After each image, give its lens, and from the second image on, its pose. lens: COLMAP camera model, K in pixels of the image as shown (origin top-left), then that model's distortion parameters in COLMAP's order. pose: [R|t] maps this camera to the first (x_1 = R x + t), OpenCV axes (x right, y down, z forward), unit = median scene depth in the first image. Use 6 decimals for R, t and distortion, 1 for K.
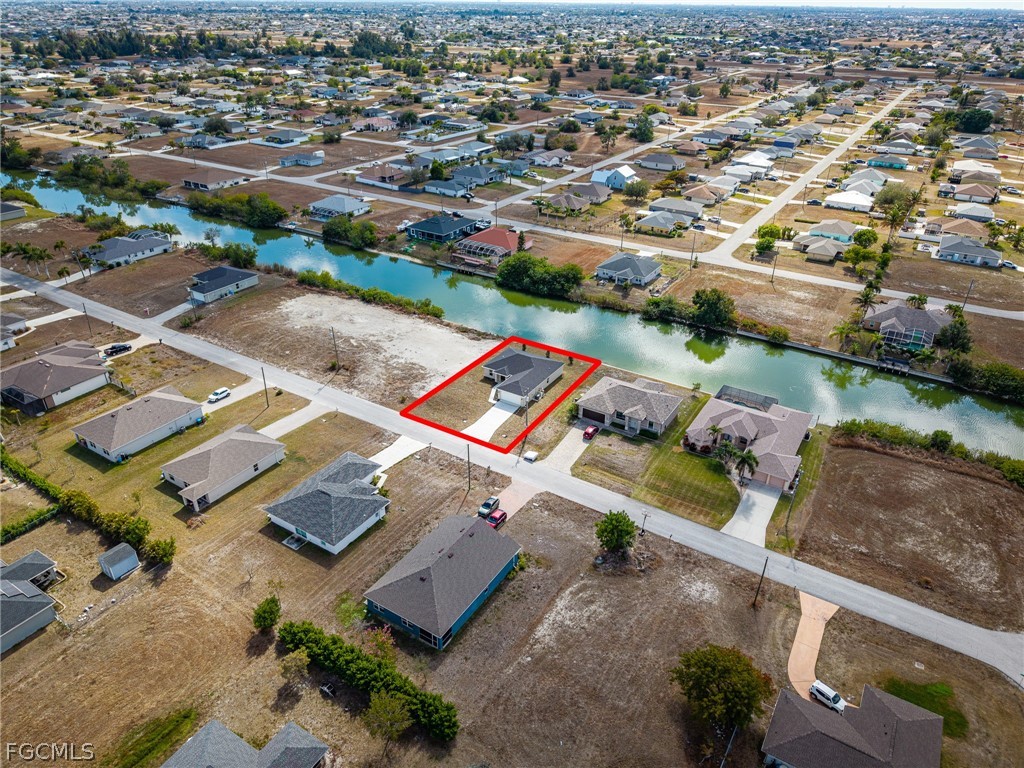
lens RADIAL K [[694.0, 0, 514.7], [0, 694.0, 383.5], [0, 0, 1]] dist [0.027138, -0.038408]
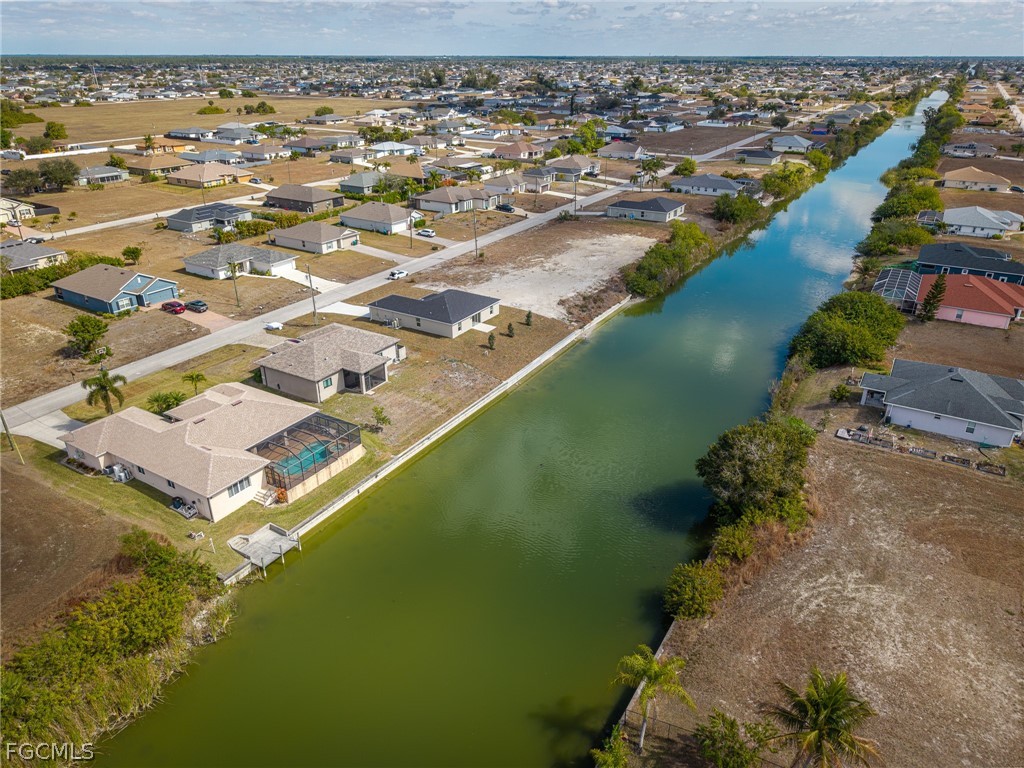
lens RADIAL K [[694.0, 0, 514.7], [0, 694.0, 383.5], [0, 0, 1]] dist [0.027138, -0.038408]
pose [[0.008563, 0.415269, -0.909658, 0.860577], [-0.489179, 0.795148, 0.358390, -0.308936], [0.872141, 0.441917, 0.209950, 1.064126]]
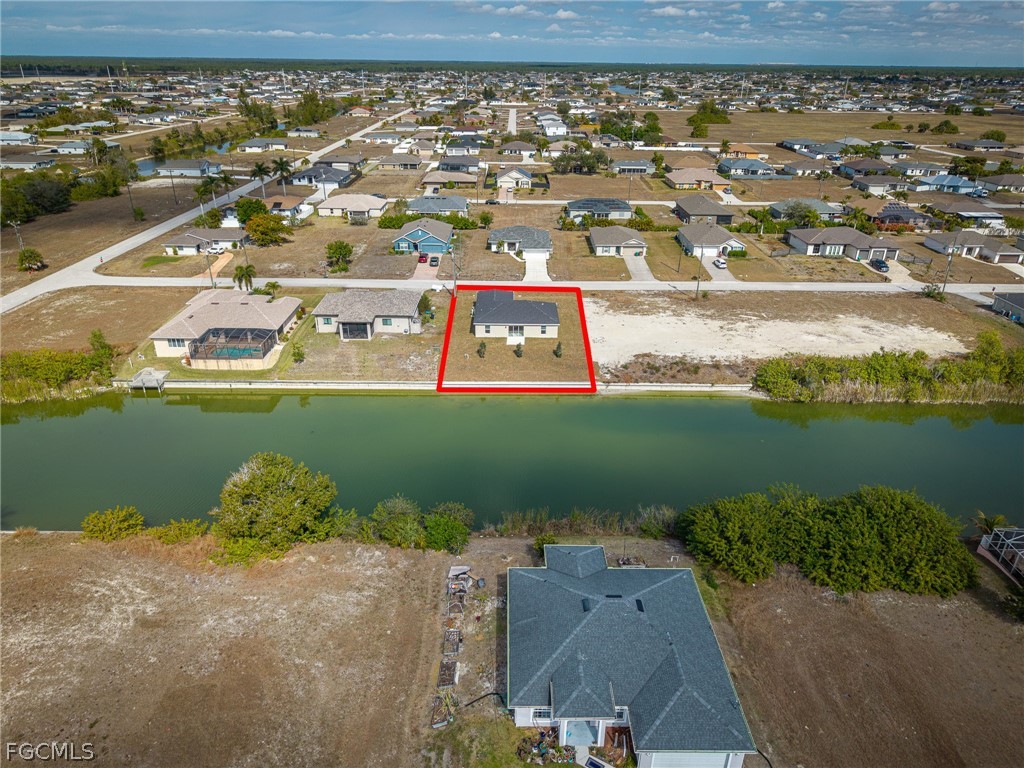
lens RADIAL K [[689.6, 0, 508.8], [0, 689.6, 380.8], [0, 0, 1]] dist [0.031030, -0.032934]
pose [[-0.853354, 0.198867, -0.481912, 0.476669], [-0.272097, 0.618594, 0.737092, -0.639120], [0.444691, 0.760127, -0.473768, 1.626472]]
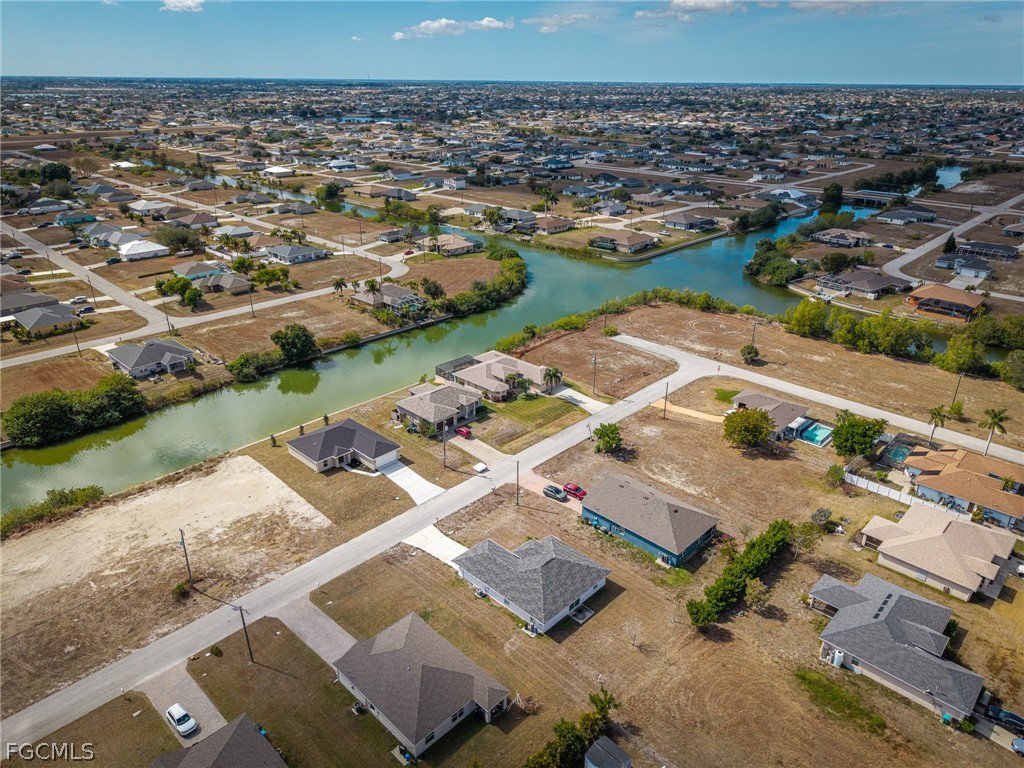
lens RADIAL K [[679.5, 0, 520.5], [0, 679.5, 382.6], [0, 0, 1]] dist [0.031190, -0.033313]
pose [[0.202981, -0.408555, 0.889877, -0.800955], [0.467016, 0.839164, 0.278745, -0.255359], [-0.860636, 0.359007, 0.361136, 0.495596]]
